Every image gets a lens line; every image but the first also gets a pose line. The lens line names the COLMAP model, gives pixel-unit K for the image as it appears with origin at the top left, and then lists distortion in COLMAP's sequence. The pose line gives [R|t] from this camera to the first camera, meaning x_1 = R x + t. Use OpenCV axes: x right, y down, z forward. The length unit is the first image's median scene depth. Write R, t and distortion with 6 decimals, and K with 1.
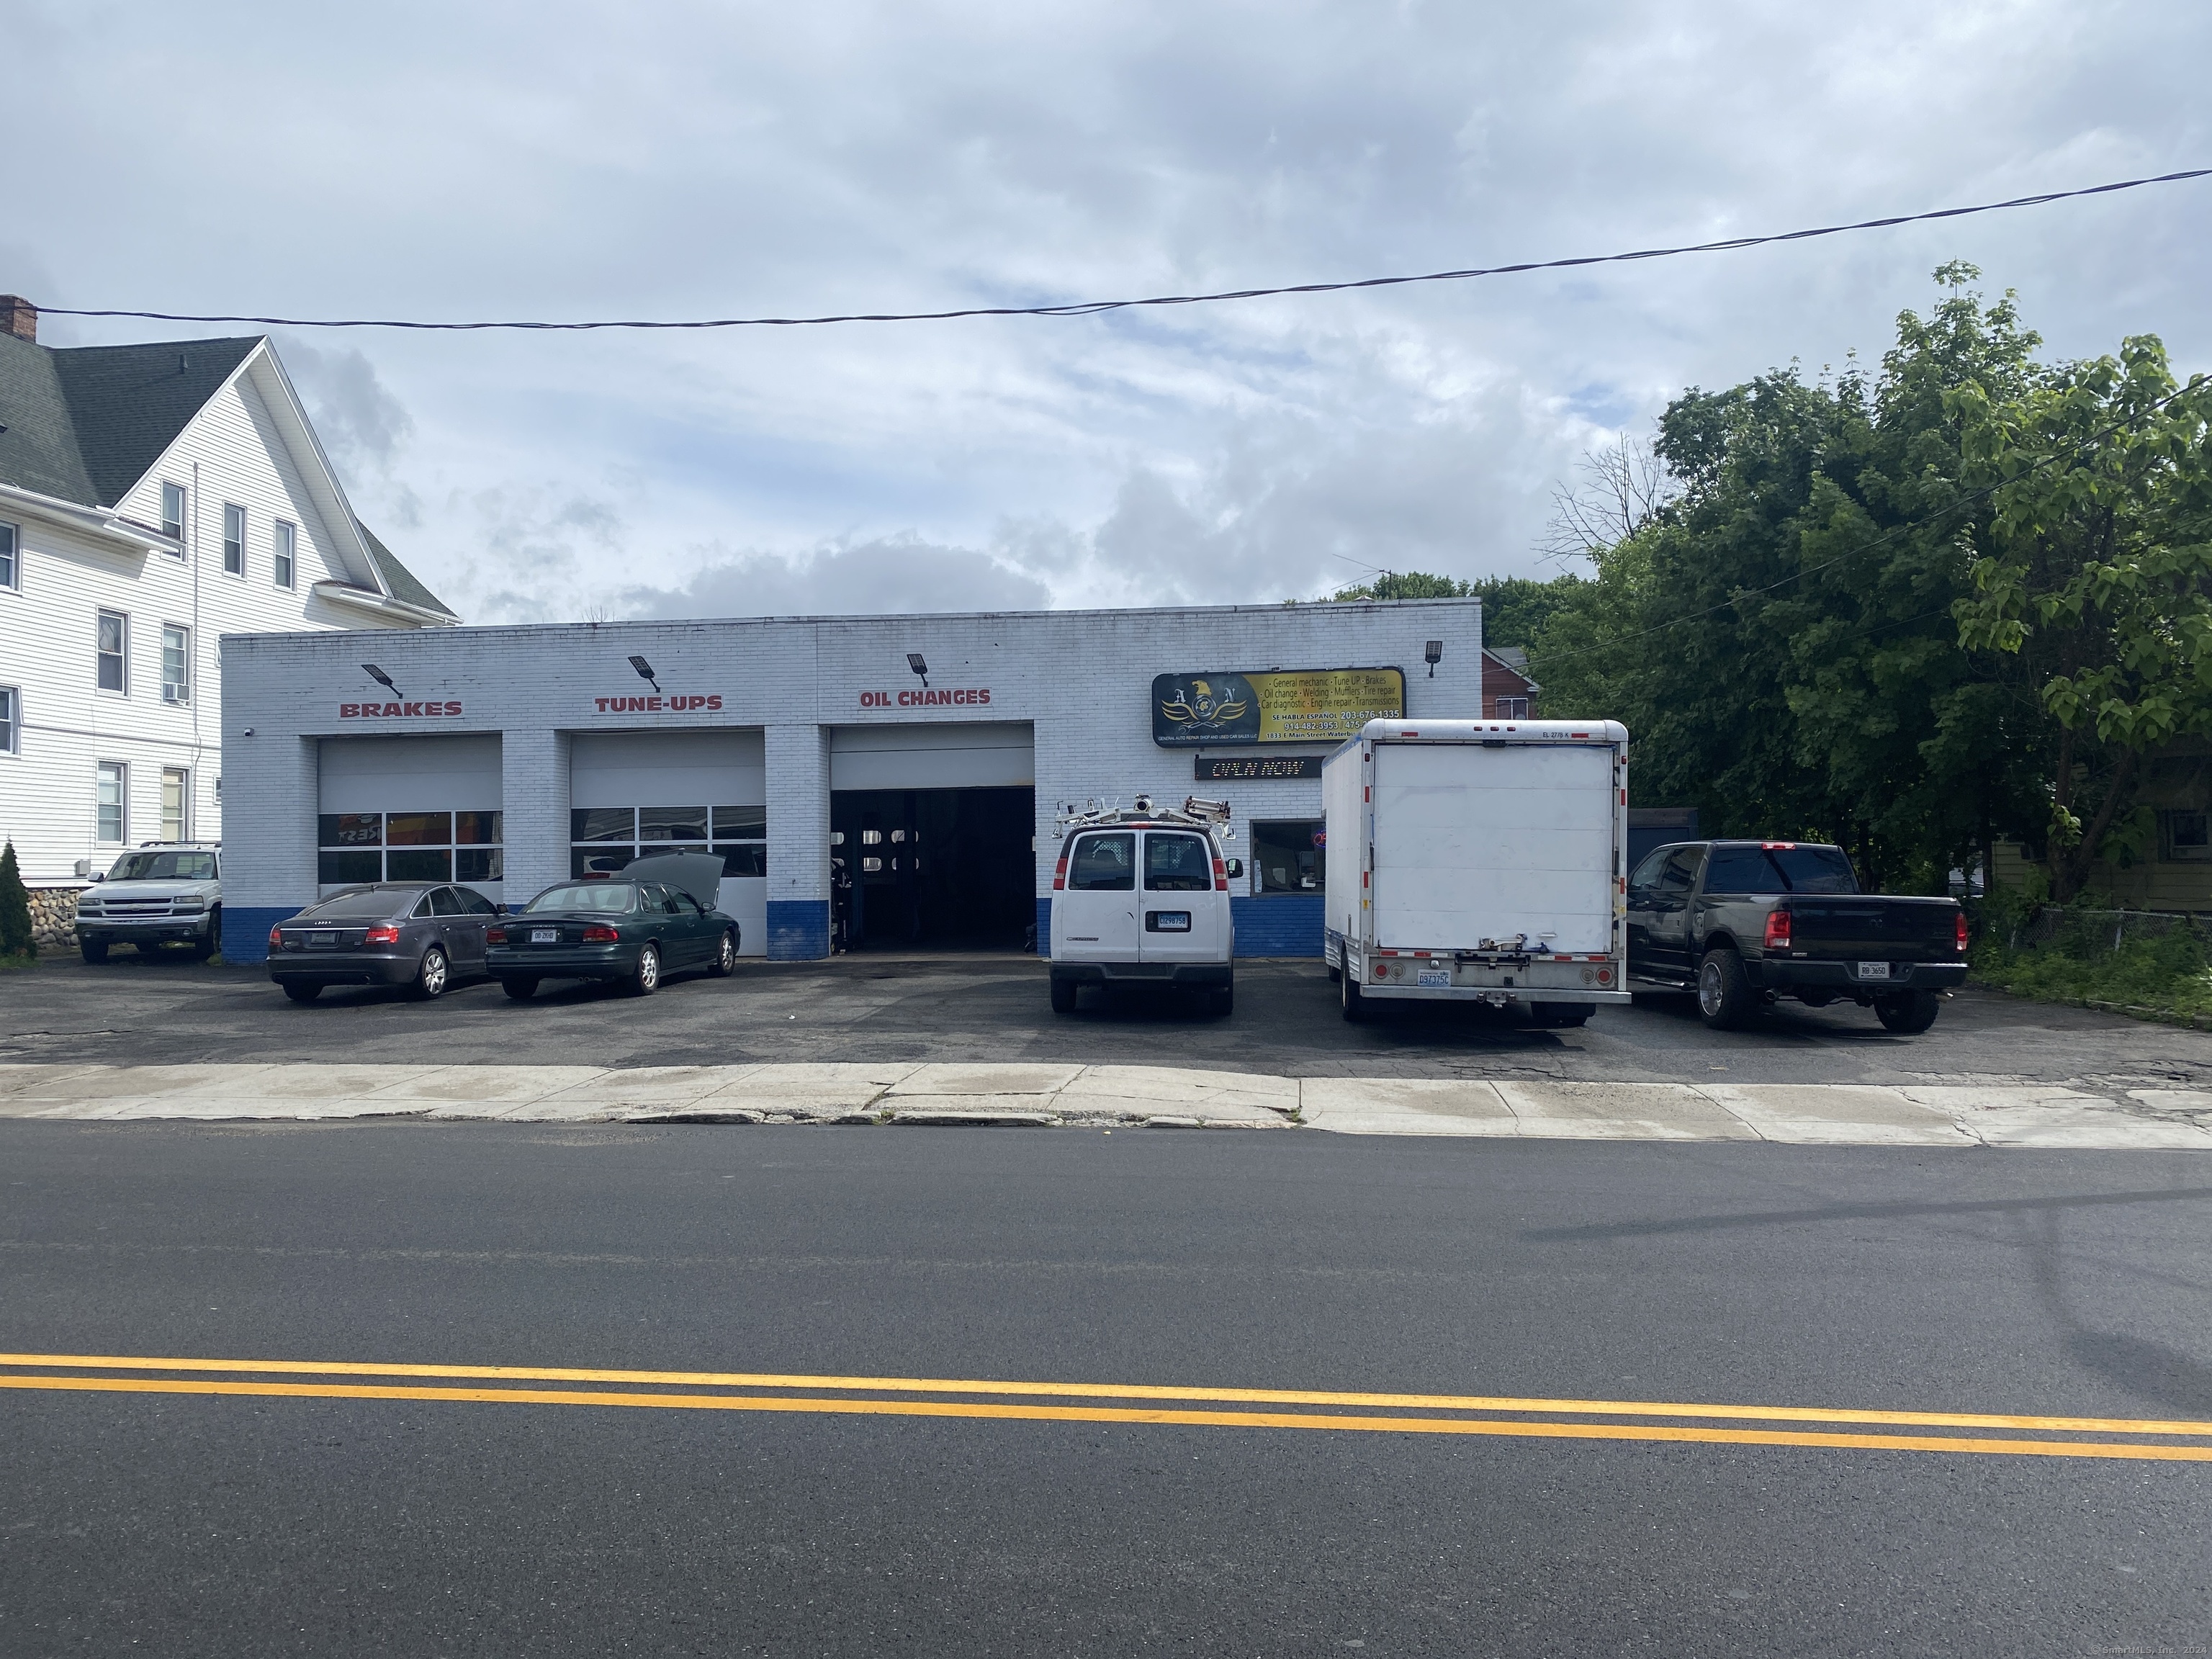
lens RADIAL K [[1679.0, 0, 1111.5], [0, 1679.0, 835.3], [0, 0, 1]] dist [0.086166, -0.133058]
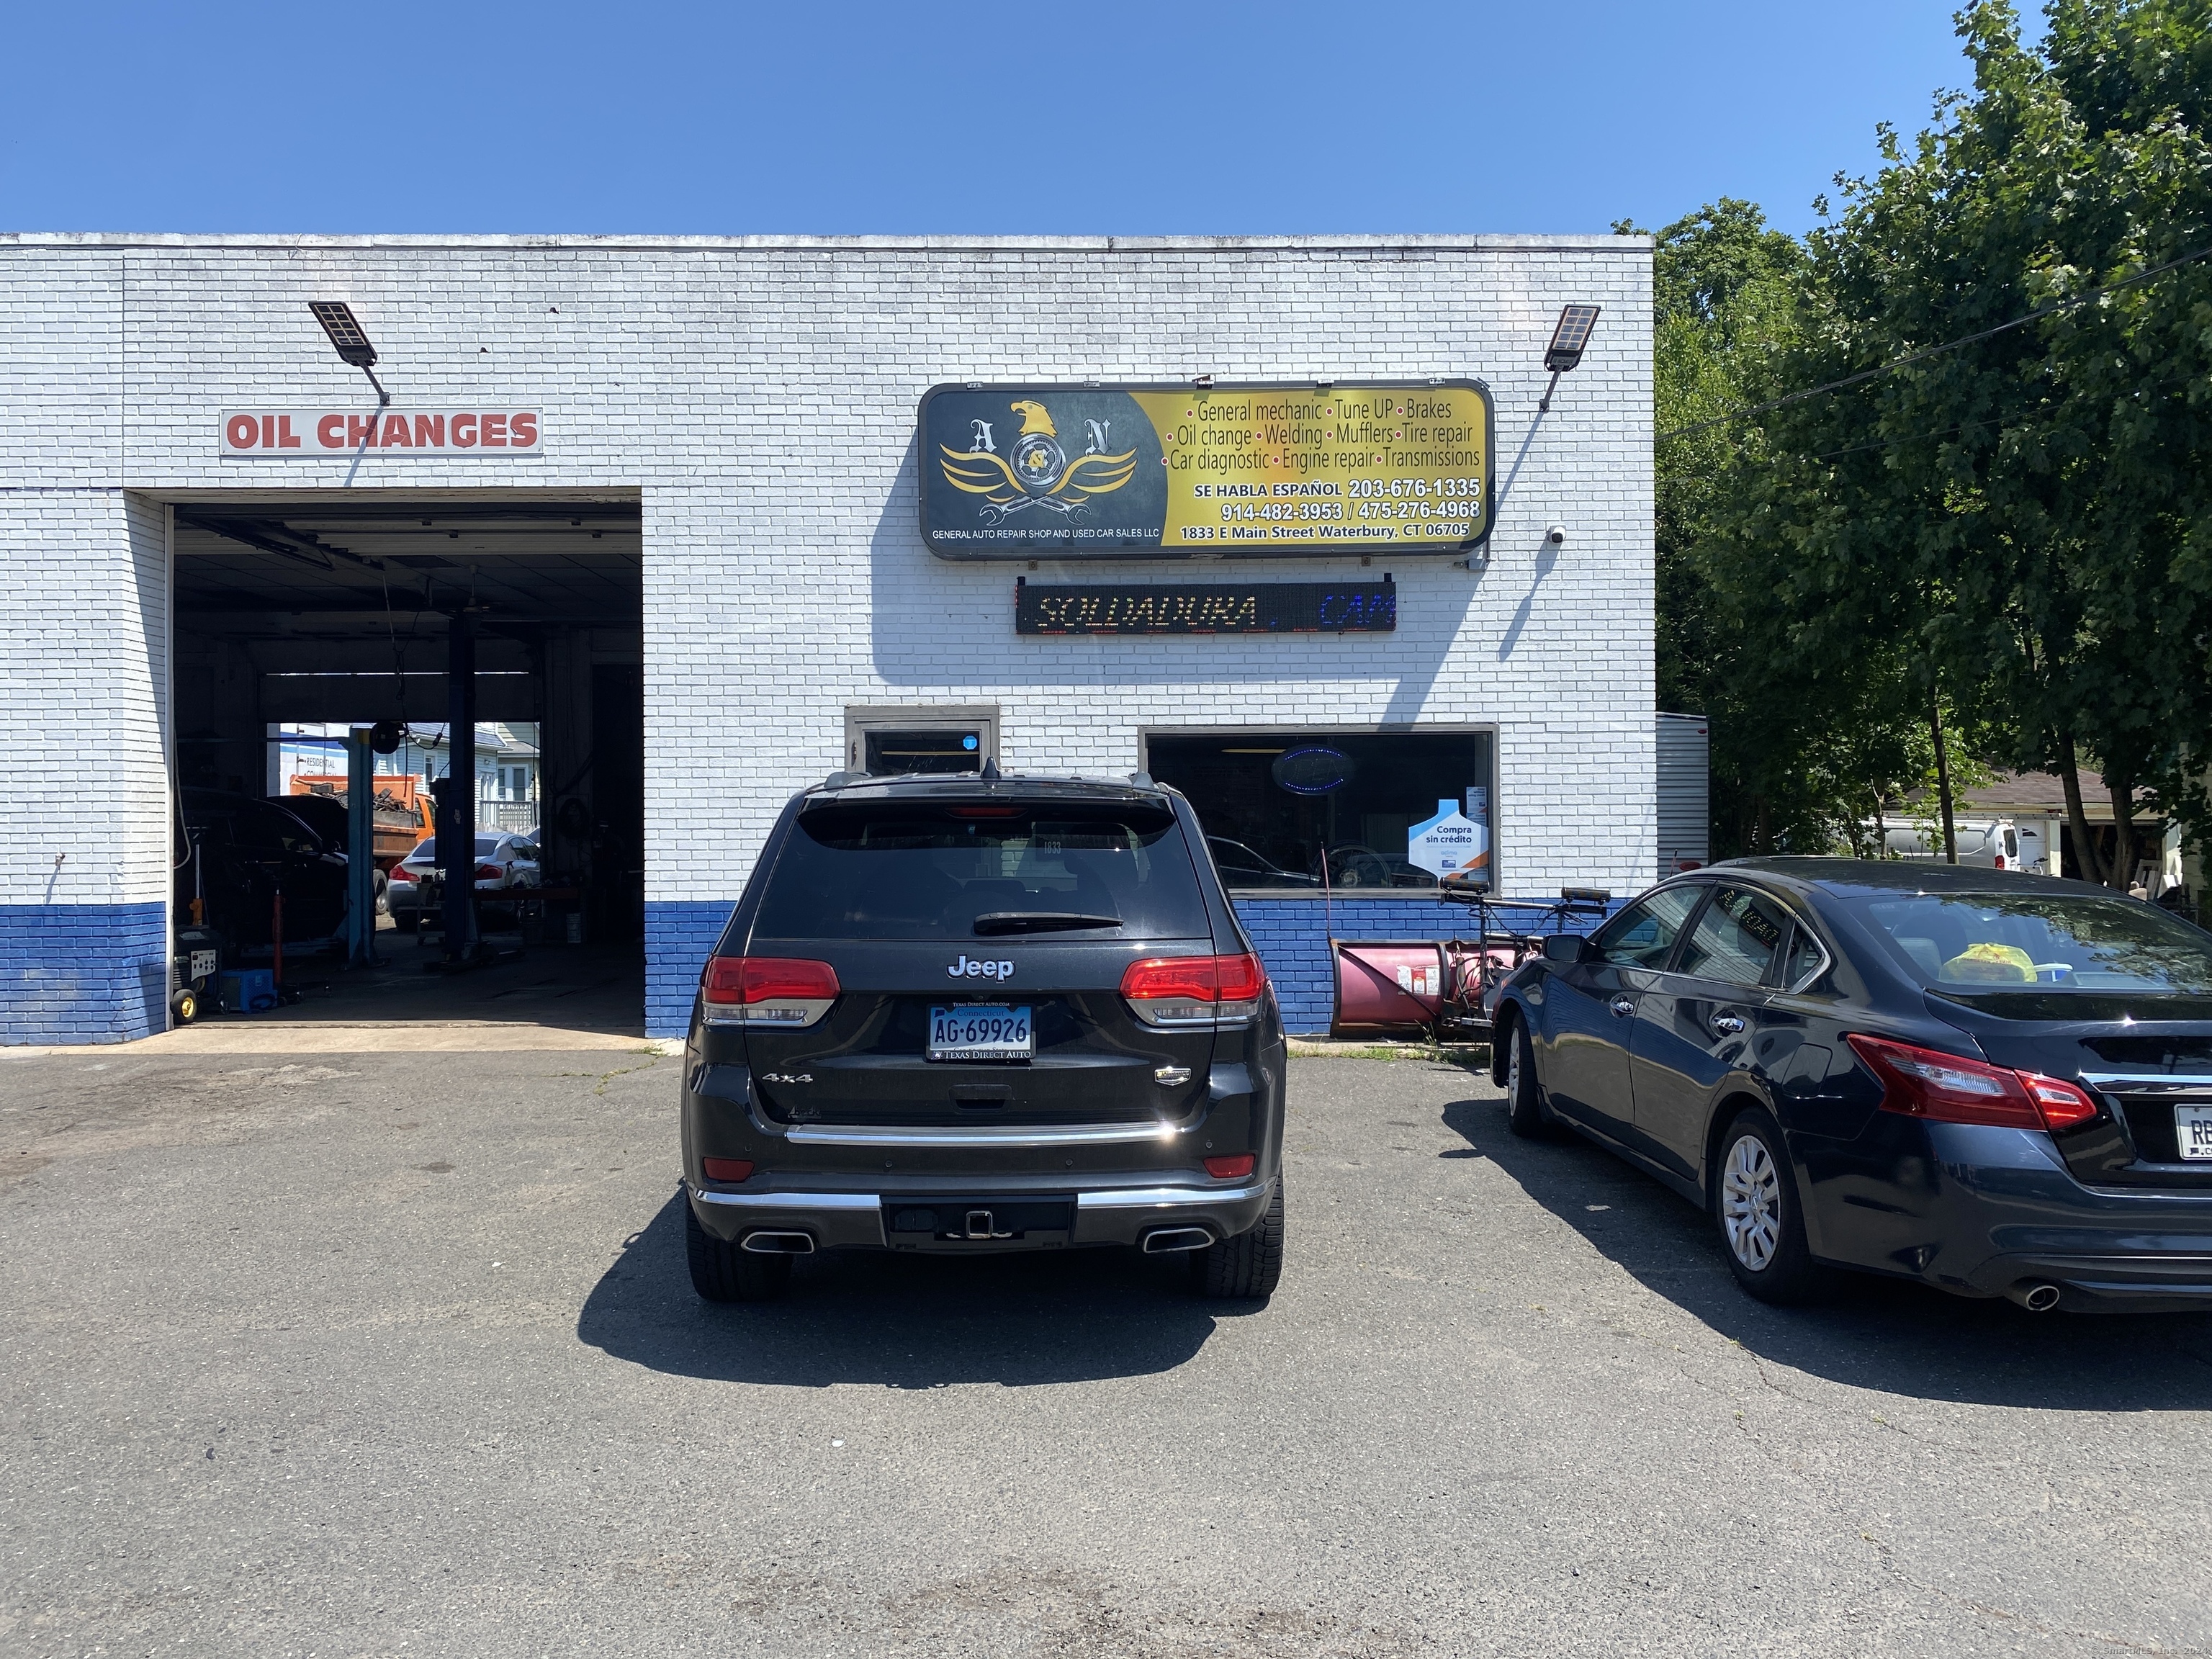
lens RADIAL K [[1697.7, 0, 1106.0], [0, 1697.7, 829.5], [0, 0, 1]] dist [0.006056, -0.011586]
pose [[0.991039, 0.008081, 0.133328, 0.014915], [-0.010427, 0.999803, 0.016905, 0.010602], [-0.133165, -0.018144, 0.990928, 0.563766]]
